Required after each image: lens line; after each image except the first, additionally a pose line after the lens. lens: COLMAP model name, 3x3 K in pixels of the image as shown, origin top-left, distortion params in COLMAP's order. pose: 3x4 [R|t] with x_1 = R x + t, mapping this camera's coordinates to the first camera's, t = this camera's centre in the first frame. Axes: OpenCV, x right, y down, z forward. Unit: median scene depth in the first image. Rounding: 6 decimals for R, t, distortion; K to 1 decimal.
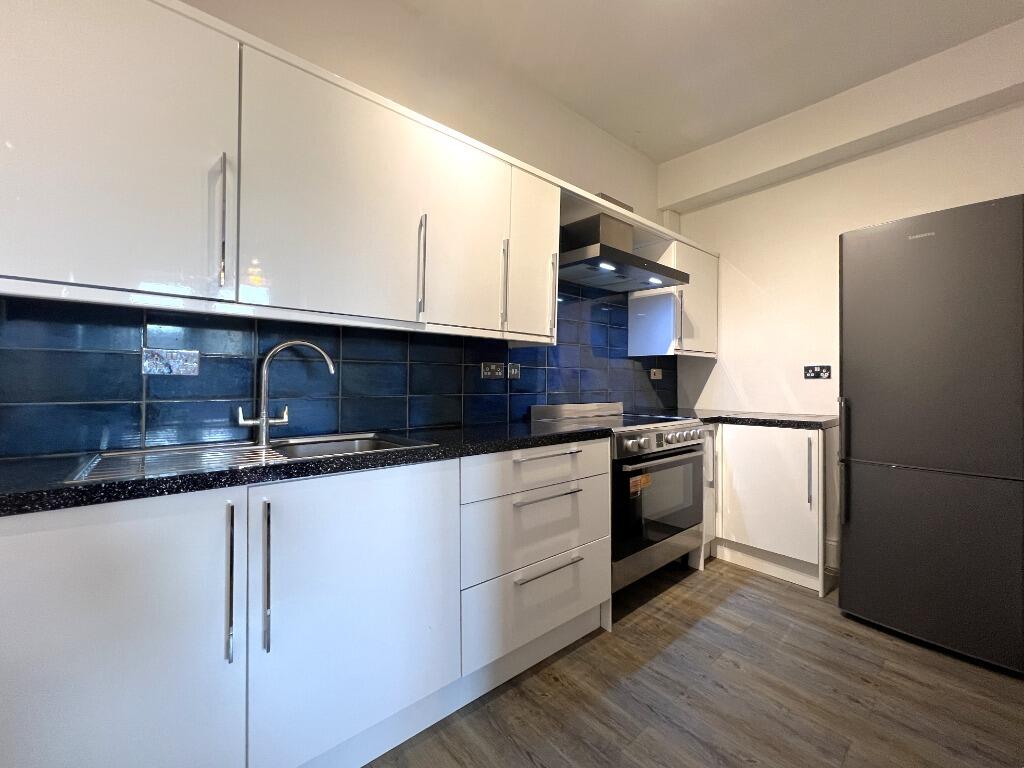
lens RADIAL K [[411.4, 0, 509.3], [0, 411.4, 381.4], [0, 0, 1]] dist [-0.001765, -0.000419]
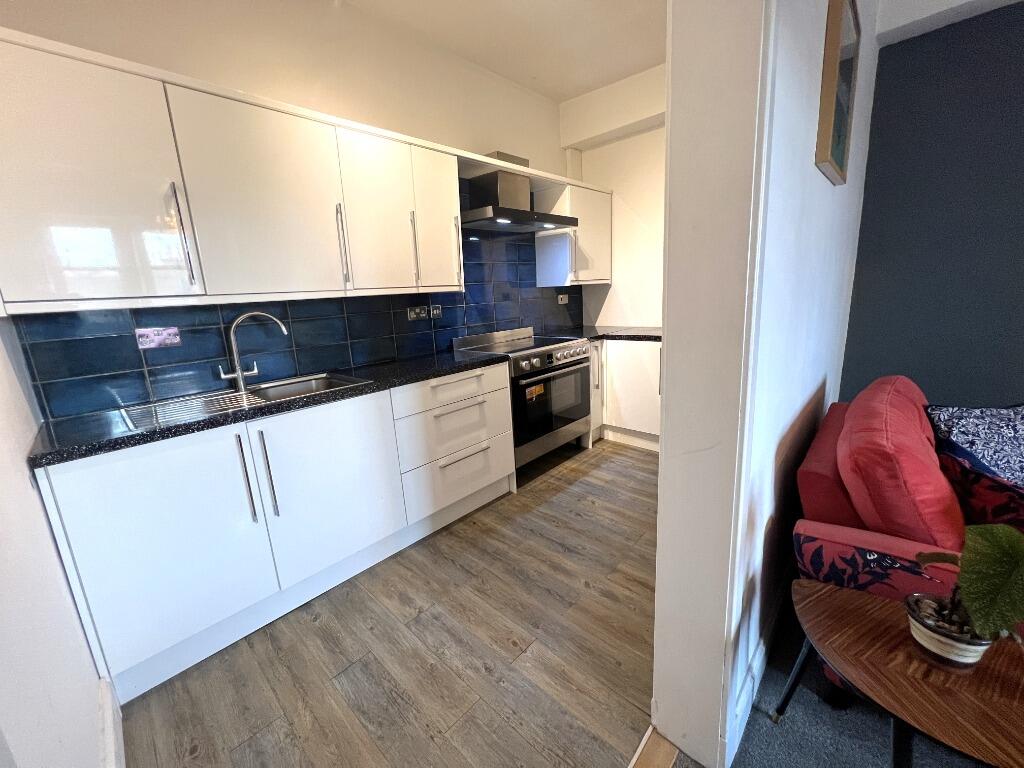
lens RADIAL K [[411.4, 0, 512.1], [0, 411.4, 378.4], [0, 0, 1]] dist [-0.001765, -0.000419]
pose [[0.992441, -0.081333, 0.091900, 0.136811], [0.059806, 0.974440, 0.216539, -0.105206], [-0.107162, -0.209406, 0.971939, -0.337357]]
